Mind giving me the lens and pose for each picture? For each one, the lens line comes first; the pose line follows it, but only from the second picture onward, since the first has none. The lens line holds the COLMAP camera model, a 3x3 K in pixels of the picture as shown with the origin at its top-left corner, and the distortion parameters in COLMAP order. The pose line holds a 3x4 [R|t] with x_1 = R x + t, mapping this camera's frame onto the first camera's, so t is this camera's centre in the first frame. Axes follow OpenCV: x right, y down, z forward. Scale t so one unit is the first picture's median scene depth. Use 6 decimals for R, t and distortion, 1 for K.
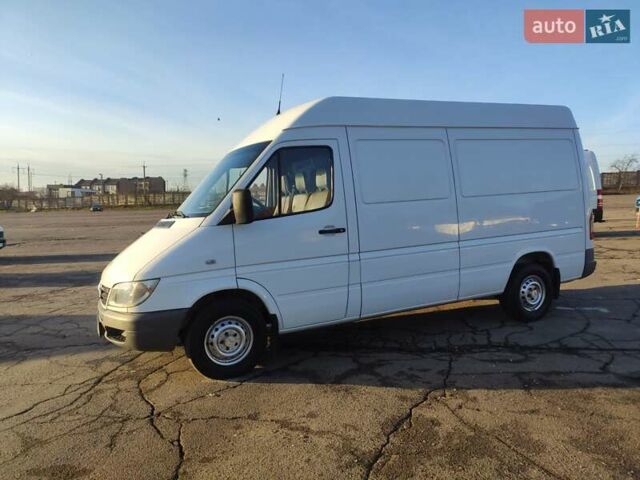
lens RADIAL K [[479.4, 0, 318.0], [0, 479.4, 234.2], [0, 0, 1]] dist [0.087384, -0.110584]
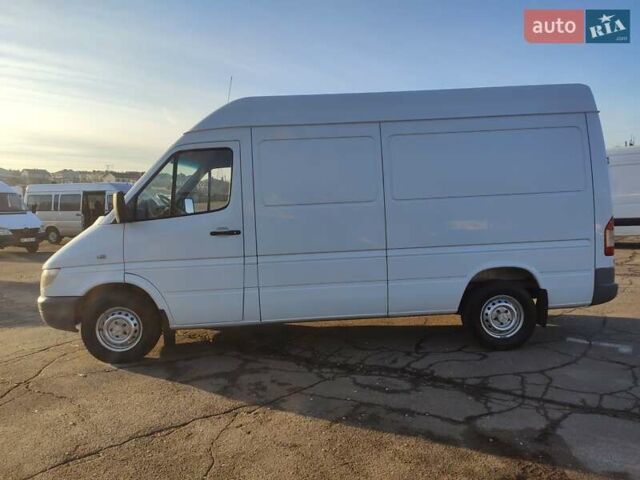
lens RADIAL K [[479.4, 0, 316.0], [0, 479.4, 235.6], [0, 0, 1]] dist [0.087384, -0.110584]
pose [[0.918133, 0.042601, -0.393976, 0.598515], [-0.036034, 0.999061, 0.024054, -0.031927], [0.394631, -0.007888, 0.918806, 0.150336]]
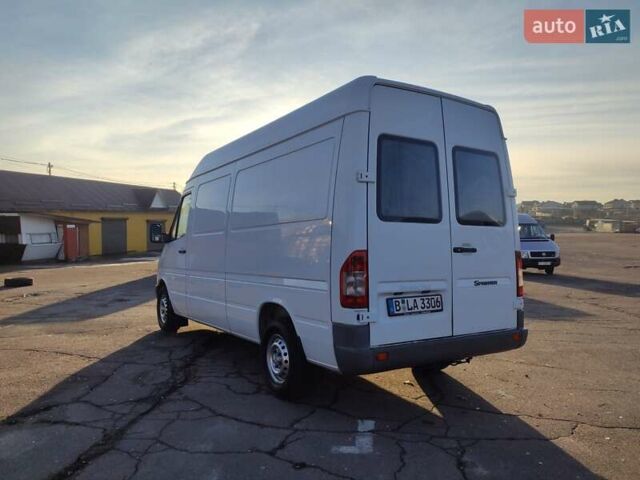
lens RADIAL K [[479.4, 0, 321.4], [0, 479.4, 242.8], [0, 0, 1]] dist [0.087384, -0.110584]
pose [[0.120534, 0.043308, -0.991764, 1.491390], [-0.067422, 0.997098, 0.035347, -0.110434], [0.990417, 0.062607, 0.123104, 1.223829]]
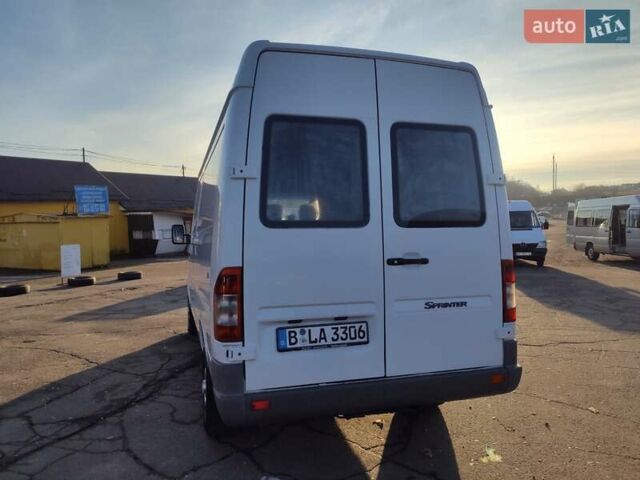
lens RADIAL K [[479.4, 0, 321.5], [0, 479.4, 241.1], [0, 0, 1]] dist [0.087384, -0.110584]
pose [[-0.155176, 0.063511, -0.985843, 1.314816], [-0.035110, 0.996946, 0.069752, -0.152229], [0.987263, 0.045436, -0.152473, 1.570071]]
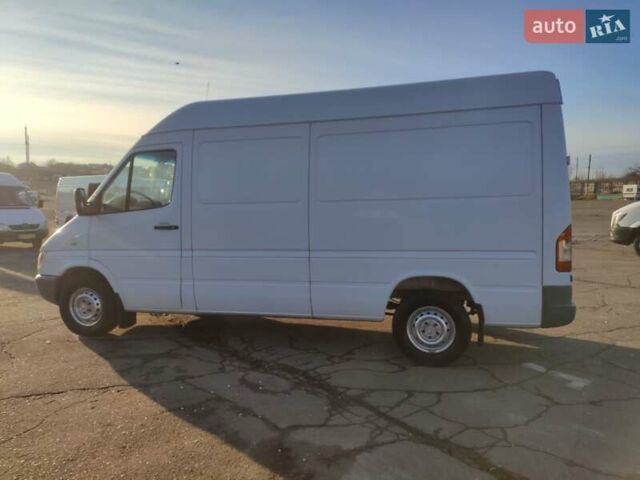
lens RADIAL K [[479.4, 0, 314.8], [0, 479.4, 229.6], [0, 0, 1]] dist [0.087384, -0.110584]
pose [[0.752115, 0.076296, -0.654600, 1.003026], [-0.066714, 0.996988, 0.039550, -0.067700], [0.655646, 0.013925, 0.754940, 0.390207]]
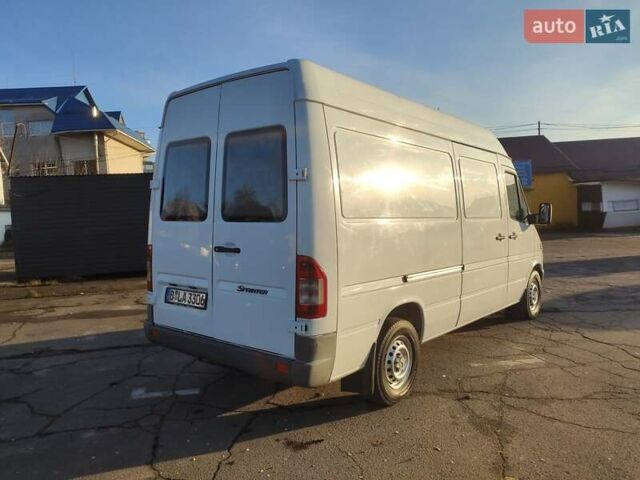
lens RADIAL K [[479.4, 0, 320.0], [0, 479.4, 242.2], [0, 0, 1]] dist [0.087384, -0.110584]
pose [[-0.911382, 0.086588, -0.402351, 0.837635], [0.034480, 0.990245, 0.135005, -0.196336], [0.410116, 0.109168, -0.905476, 2.354523]]
